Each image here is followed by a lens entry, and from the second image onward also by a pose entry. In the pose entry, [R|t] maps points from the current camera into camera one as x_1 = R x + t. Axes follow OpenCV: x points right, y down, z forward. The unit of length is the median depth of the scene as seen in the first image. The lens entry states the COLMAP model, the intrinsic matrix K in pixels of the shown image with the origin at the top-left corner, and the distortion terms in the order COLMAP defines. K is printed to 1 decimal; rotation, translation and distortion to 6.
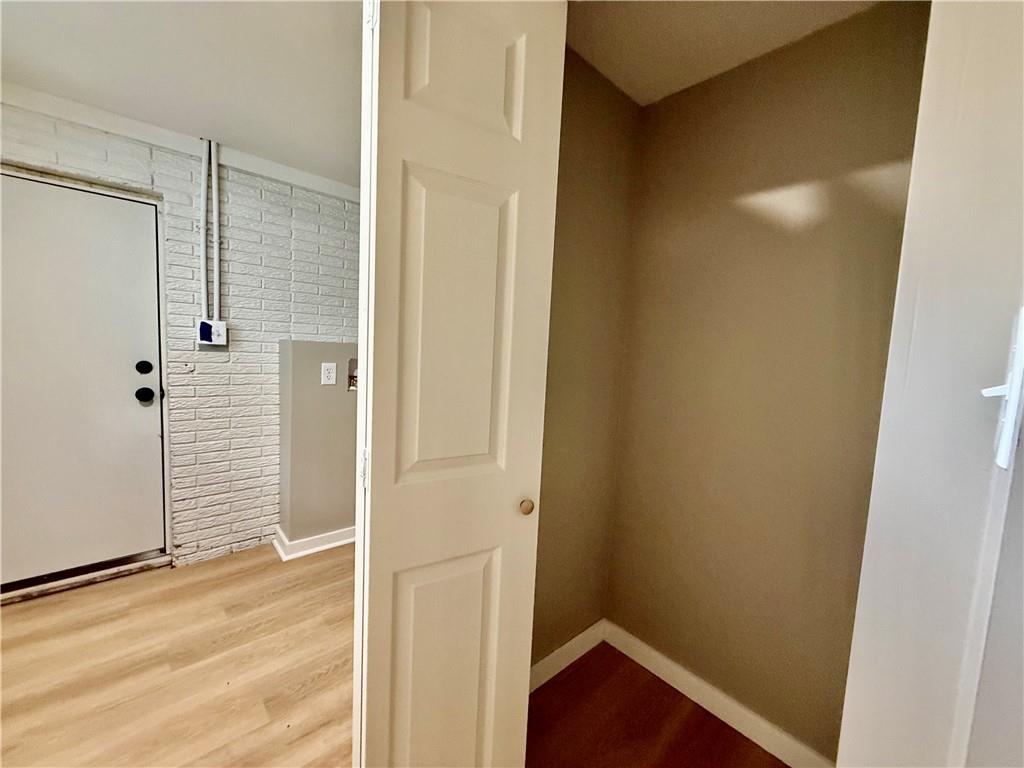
lens RADIAL K [[411.7, 0, 514.9], [0, 411.7, 383.8], [0, 0, 1]] dist [-0.001507, -0.000056]
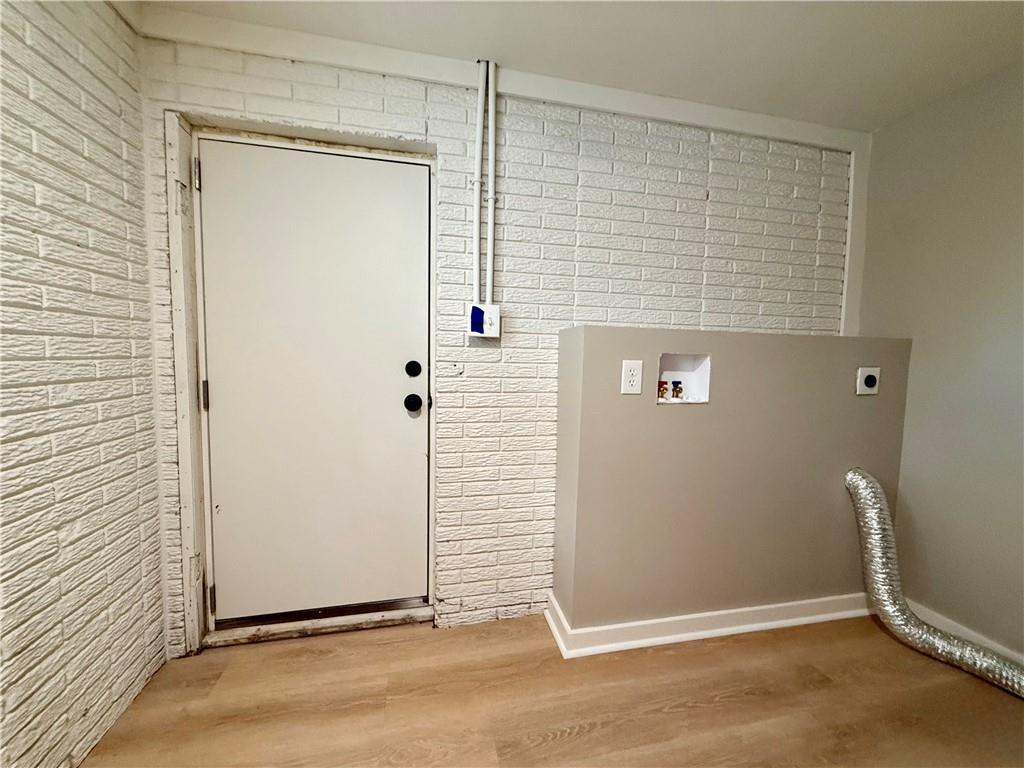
lens RADIAL K [[411.7, 0, 512.7], [0, 411.7, 384.1], [0, 0, 1]] dist [-0.001507, -0.000056]
pose [[0.869903, 0.001271, -0.493222, -0.322138], [-0.018891, 0.999349, -0.030742, 0.010276], [0.492862, 0.036060, 0.869360, 0.381396]]
